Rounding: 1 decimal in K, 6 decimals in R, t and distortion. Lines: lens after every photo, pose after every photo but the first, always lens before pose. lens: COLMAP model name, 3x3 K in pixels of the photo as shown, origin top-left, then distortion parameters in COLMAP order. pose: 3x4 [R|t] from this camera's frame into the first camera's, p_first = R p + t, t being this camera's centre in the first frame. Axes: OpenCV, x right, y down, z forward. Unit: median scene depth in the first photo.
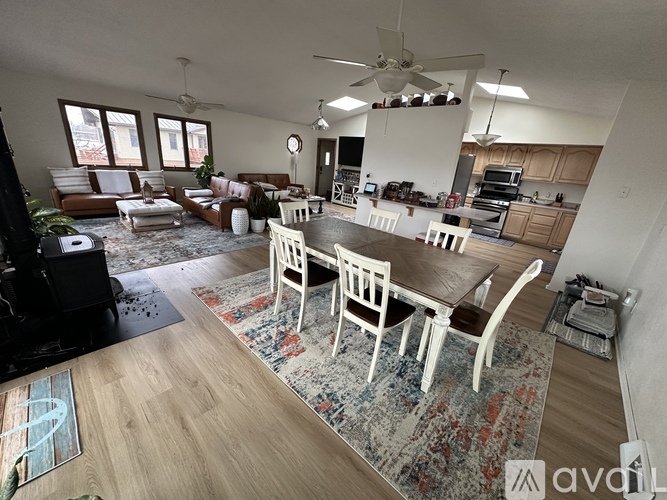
lens RADIAL K [[266.2, 0, 337.3], [0, 266.2, 251.2], [0, 0, 1]] dist [-0.012988, -0.000294]
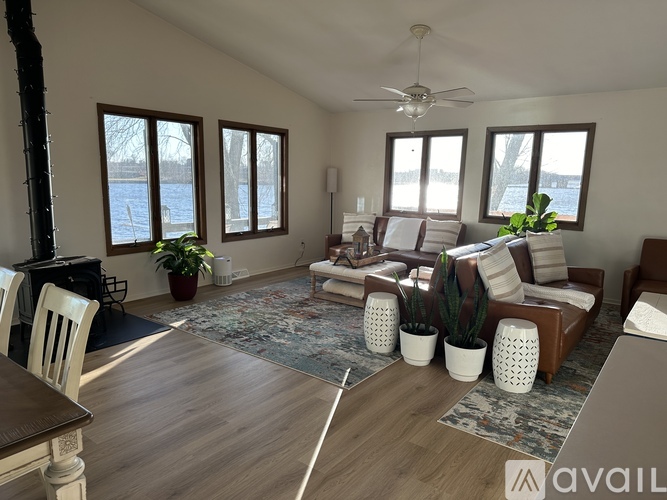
lens RADIAL K [[464.5, 0, 336.2], [0, 464.5, 253.2], [0, 0, 1]] dist [0.002696, -0.005180]
pose [[0.109498, 0.075105, -0.991146, 0.446692], [-0.348983, 0.936568, 0.032415, -0.252781], [0.930710, 0.342344, 0.128763, 0.920505]]
